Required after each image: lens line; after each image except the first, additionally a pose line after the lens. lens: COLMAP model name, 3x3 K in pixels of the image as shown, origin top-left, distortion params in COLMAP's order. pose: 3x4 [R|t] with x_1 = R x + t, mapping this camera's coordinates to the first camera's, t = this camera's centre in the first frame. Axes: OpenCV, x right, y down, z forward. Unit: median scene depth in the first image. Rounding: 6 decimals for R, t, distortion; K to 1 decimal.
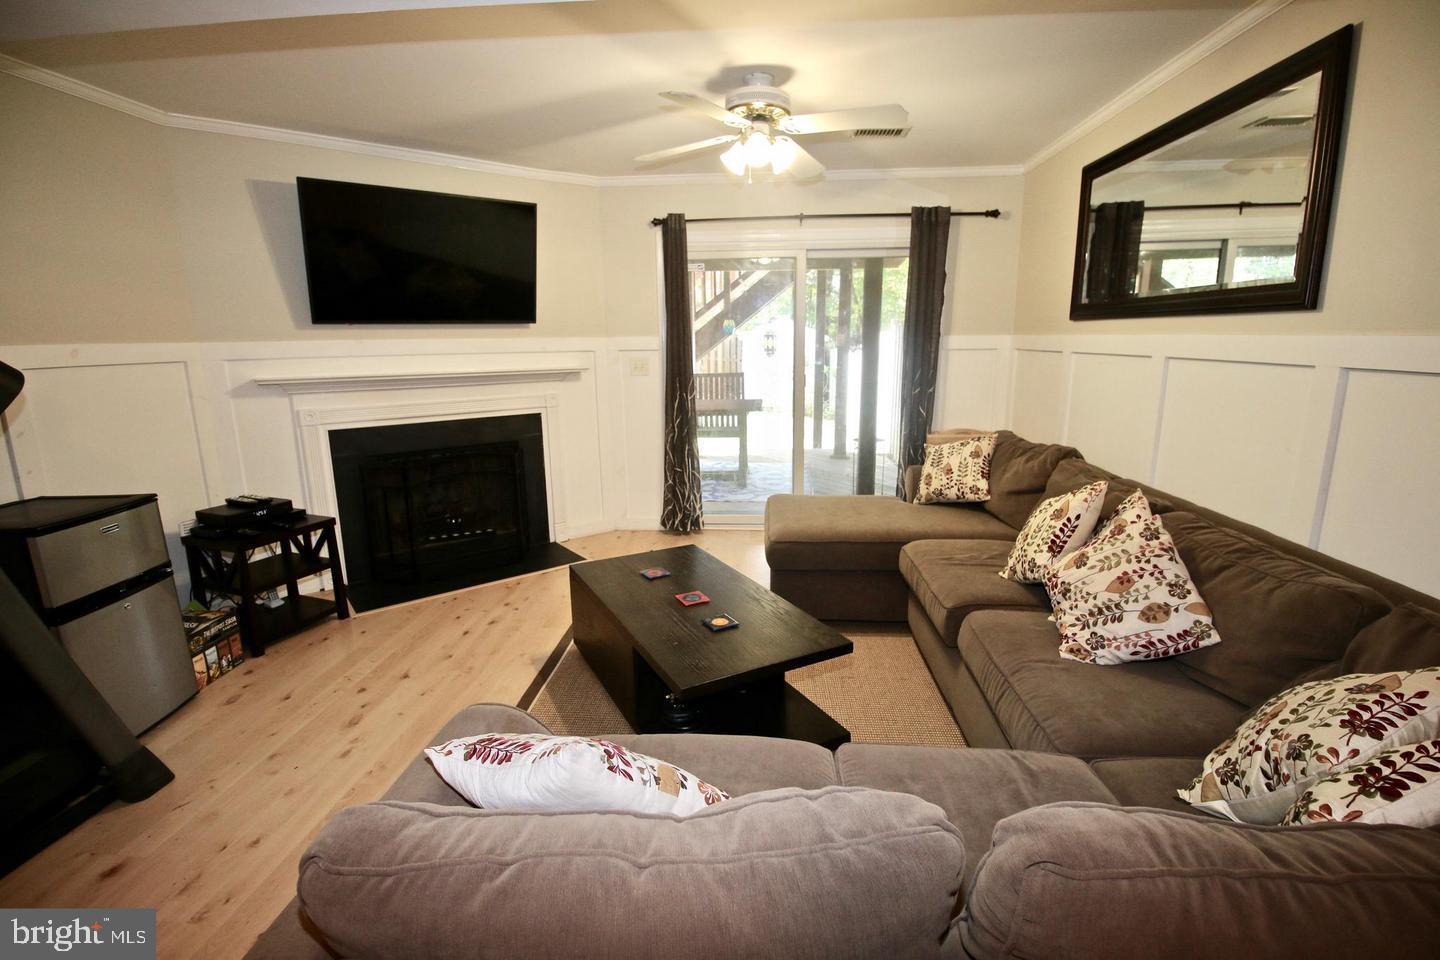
lens RADIAL K [[659.7, 0, 722.3], [0, 659.7, 478.1], [0, 0, 1]] dist [0.002762, -0.014304]
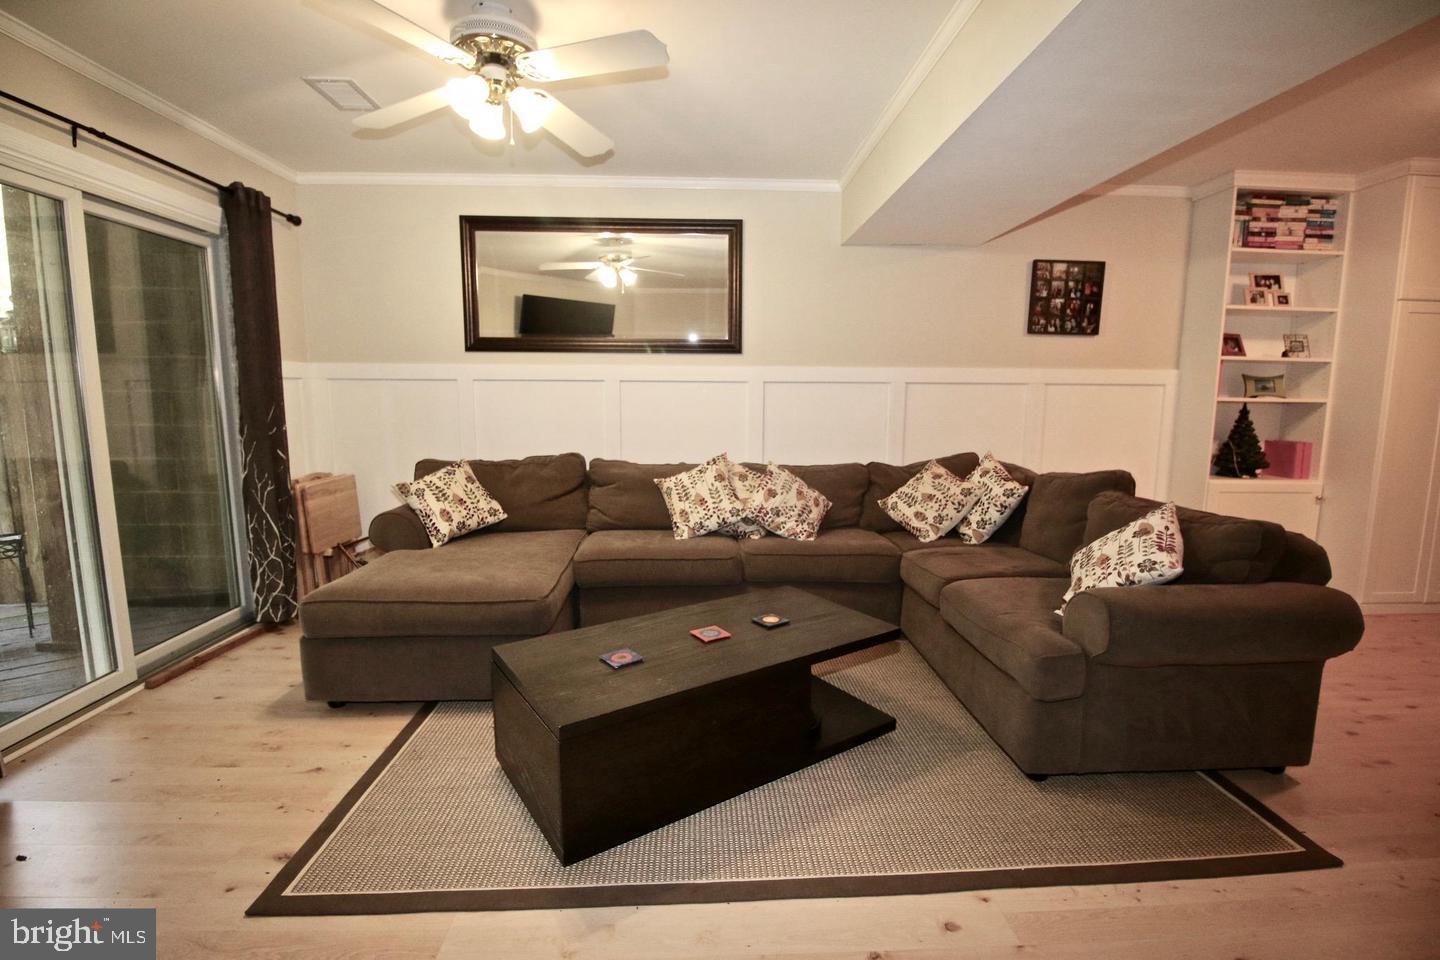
lens RADIAL K [[659.7, 0, 722.3], [0, 659.7, 478.1], [0, 0, 1]] dist [0.002762, -0.014304]
pose [[-0.109711, -0.113931, 0.987412, -0.606924], [0.203955, 0.969690, 0.134547, -0.090743], [-0.972813, 0.216149, -0.083149, 0.690627]]
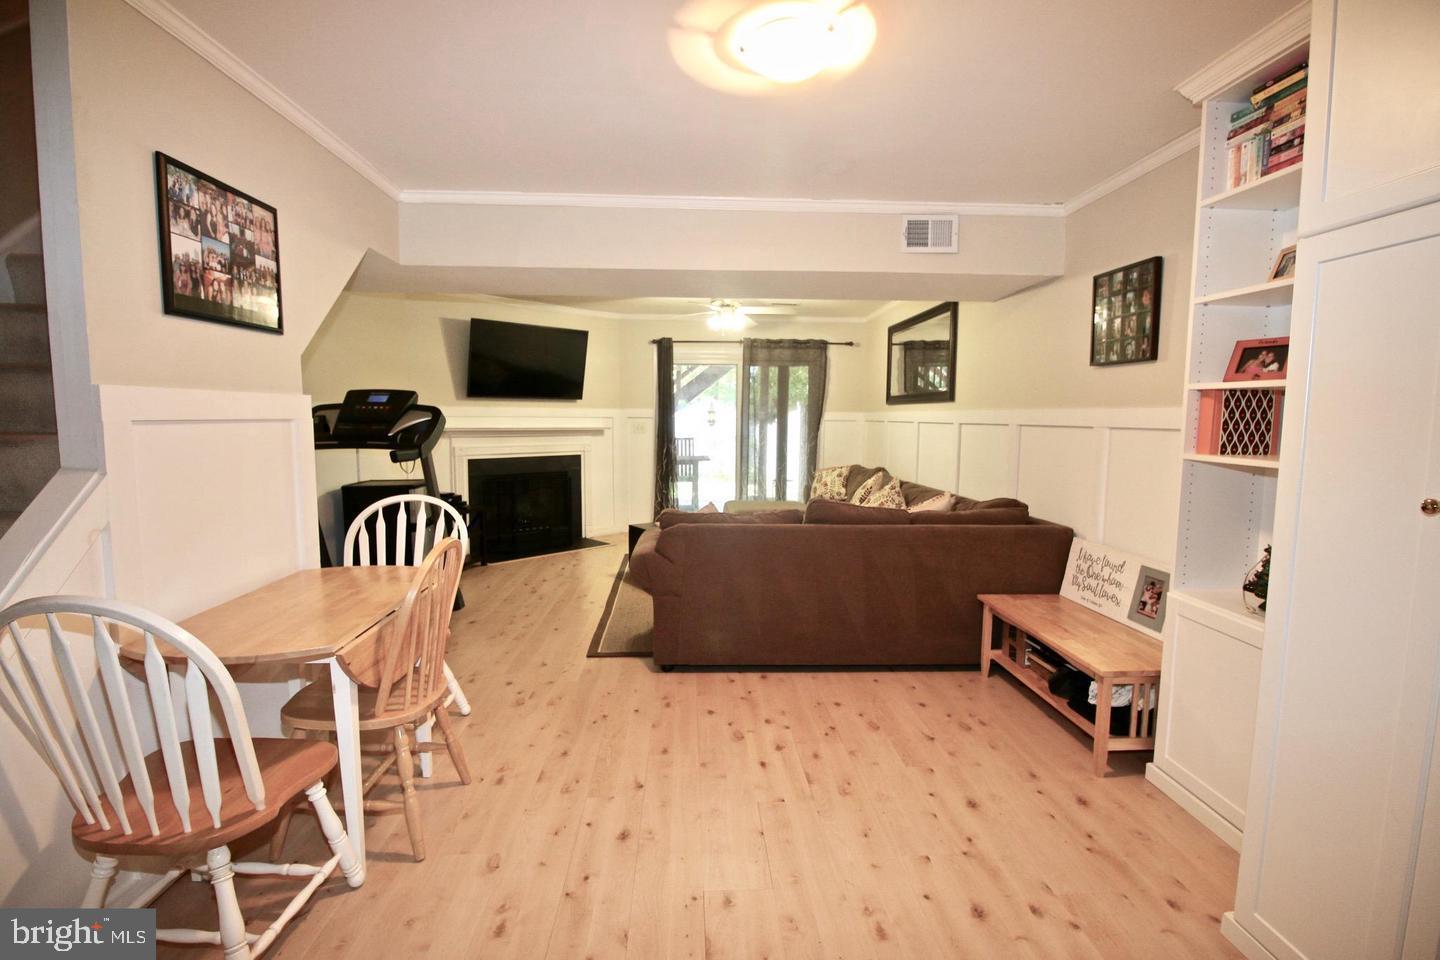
lens RADIAL K [[659.7, 0, 722.3], [0, 659.7, 478.1], [0, 0, 1]] dist [0.002762, -0.014304]
pose [[0.991969, 0.007060, 0.126282, -0.162574], [0.007798, 0.993127, -0.116784, 0.175242], [-0.126238, 0.116831, 0.985096, -0.729375]]
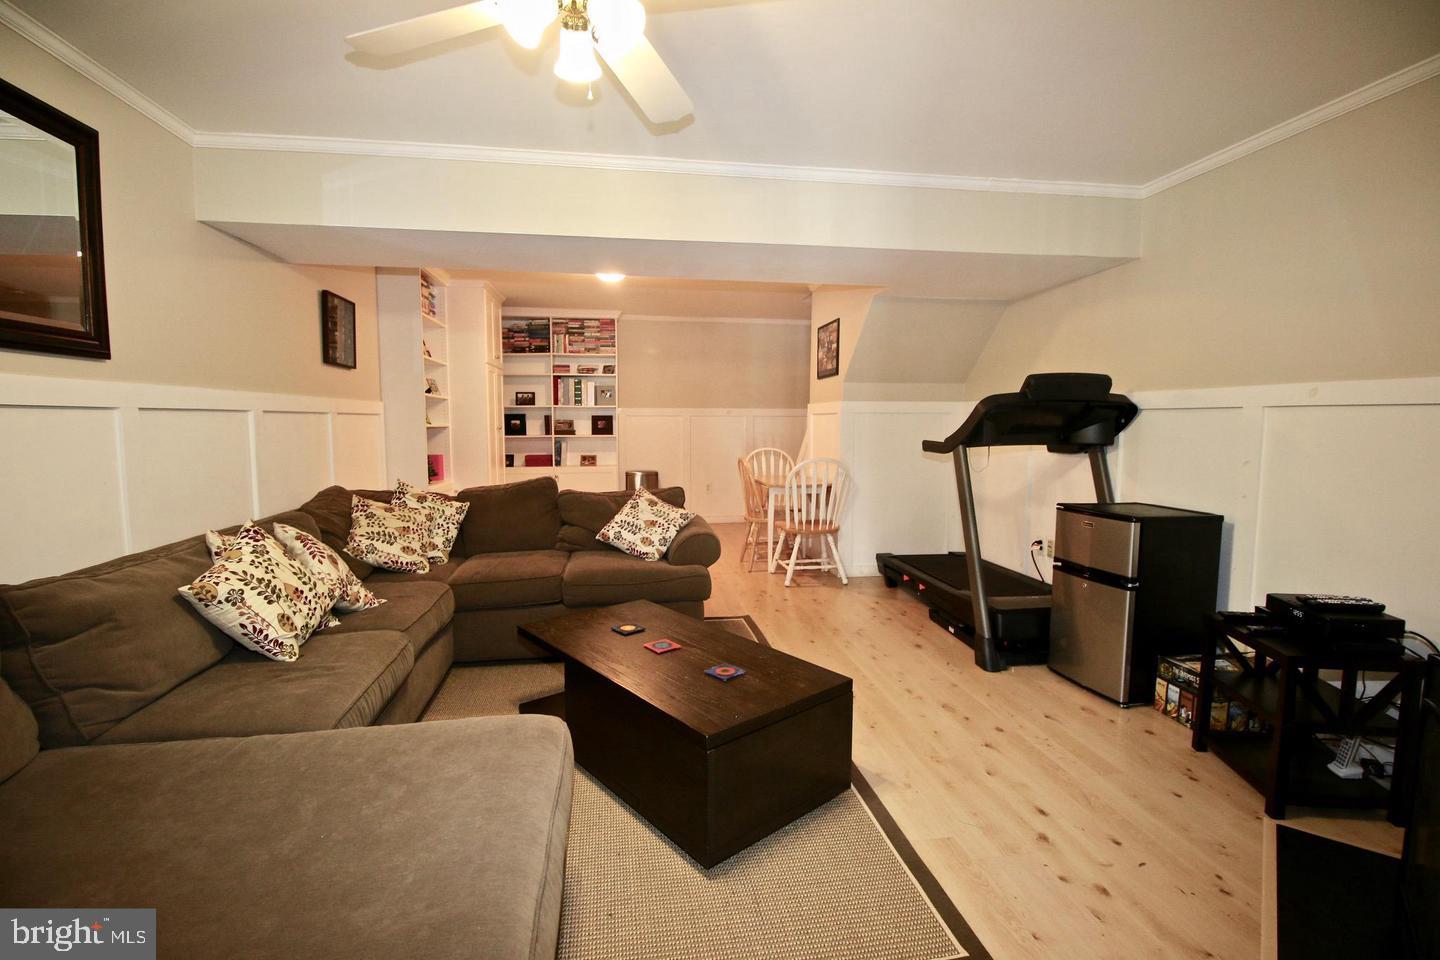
lens RADIAL K [[659.7, 0, 722.3], [0, 659.7, 478.1], [0, 0, 1]] dist [0.002762, -0.014304]
pose [[-0.974988, 0.029973, -0.220225, 0.050822], [-0.036684, 0.955574, 0.292461, -0.231901], [0.219207, 0.293225, -0.930574, 1.260722]]
